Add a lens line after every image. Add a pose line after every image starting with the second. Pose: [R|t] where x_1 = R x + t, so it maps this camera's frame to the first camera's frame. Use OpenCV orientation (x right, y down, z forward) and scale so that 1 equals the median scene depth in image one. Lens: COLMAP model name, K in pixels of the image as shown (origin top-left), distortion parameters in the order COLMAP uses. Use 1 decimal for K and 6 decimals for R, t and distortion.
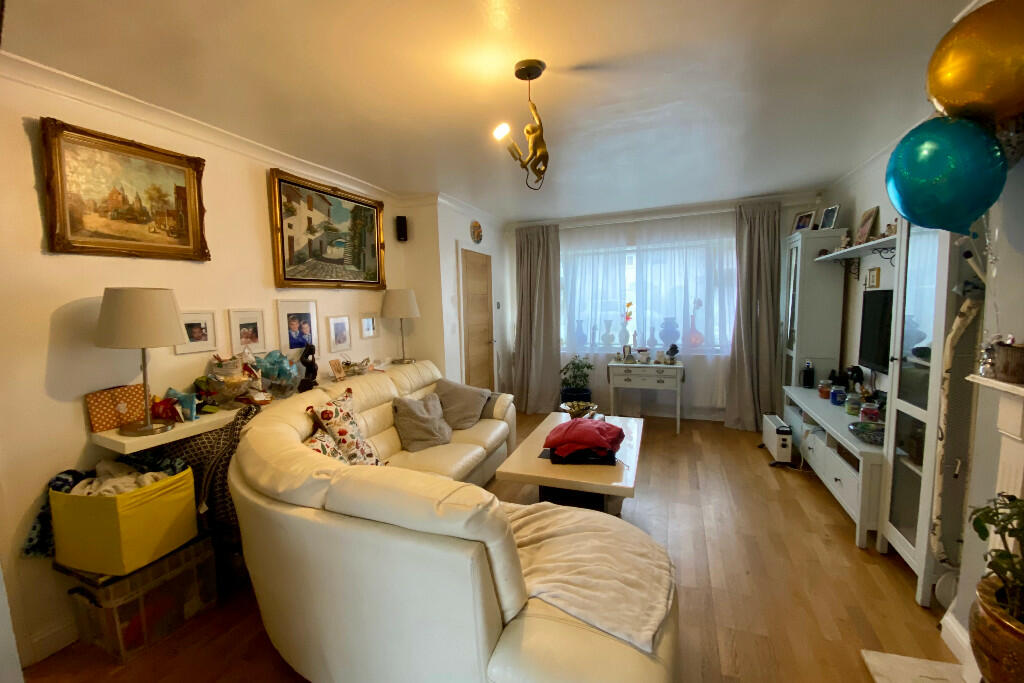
lens RADIAL K [[415.2, 0, 510.9], [0, 415.2, 342.4], [0, 0, 1]] dist [0.039107, -0.027544]
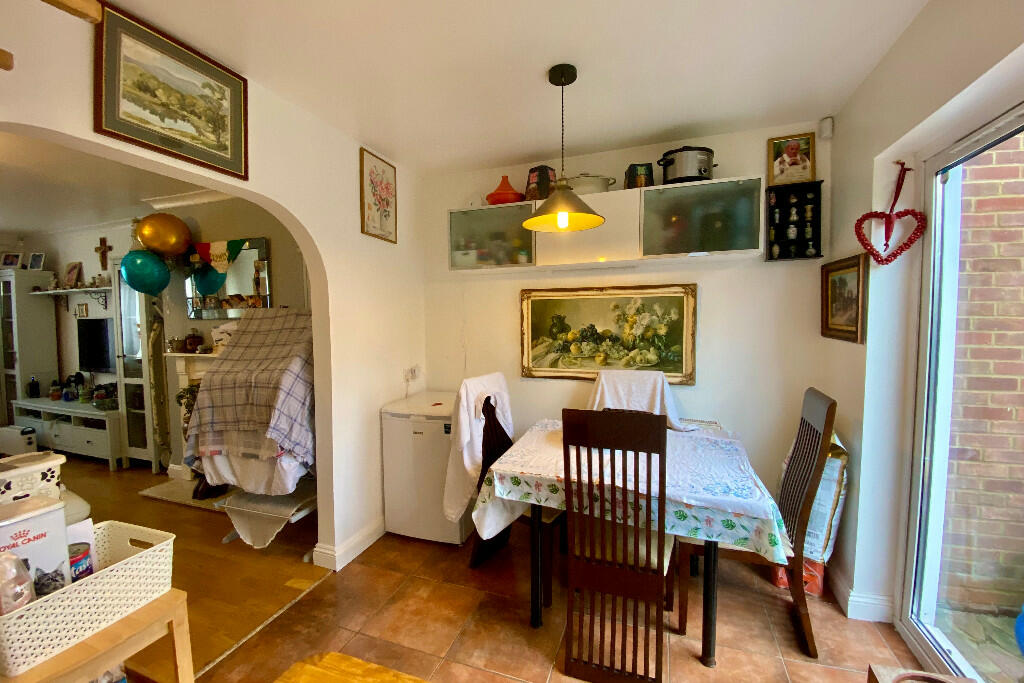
lens RADIAL K [[415.2, 0, 510.9], [0, 415.2, 342.4], [0, 0, 1]] dist [0.039107, -0.027544]
pose [[-0.018895, -0.029653, 0.999382, -0.634250], [0.104824, 0.993993, 0.031475, 0.067397], [-0.994311, 0.105354, -0.015673, -0.446386]]
